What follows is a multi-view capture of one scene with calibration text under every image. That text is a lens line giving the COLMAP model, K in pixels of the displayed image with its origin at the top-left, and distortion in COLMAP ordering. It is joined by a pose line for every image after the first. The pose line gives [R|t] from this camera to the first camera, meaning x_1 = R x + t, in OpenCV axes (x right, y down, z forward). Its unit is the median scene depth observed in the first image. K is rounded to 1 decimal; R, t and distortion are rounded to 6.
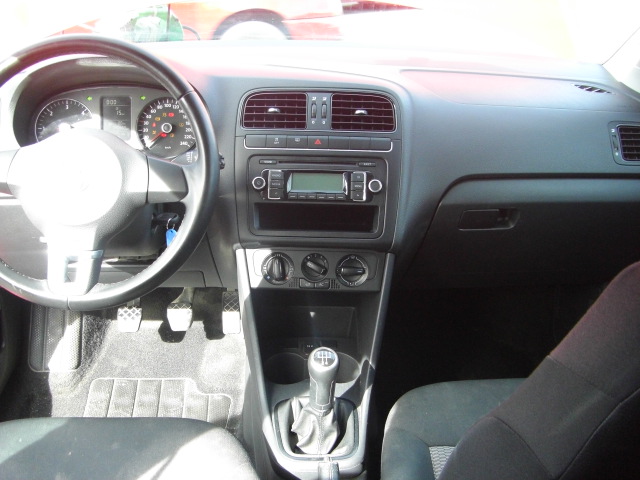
lens RADIAL K [[729.6, 0, 321.0], [0, 729.6, 241.6], [0, 0, 1]] dist [-0.154720, 0.000000]
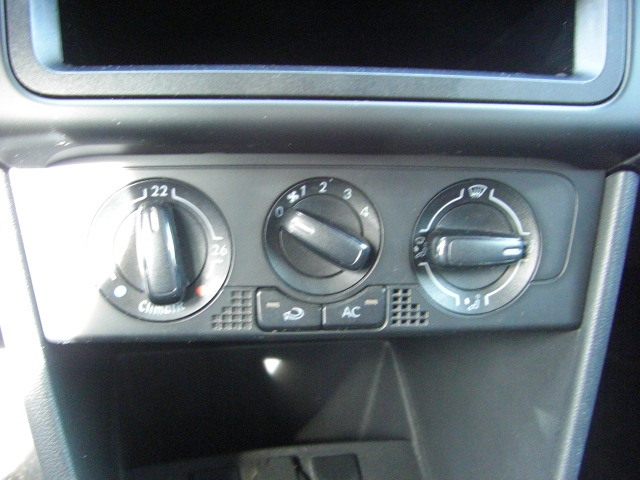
lens RADIAL K [[729.6, 0, 319.3], [0, 729.6, 238.4], [0, 0, 1]] dist [-0.154720, 0.000000]
pose [[0.983034, -0.036760, 0.179704, -0.052707], [0.011165, 0.989887, 0.141415, 0.002679], [-0.183085, -0.137009, 0.973503, 0.806887]]
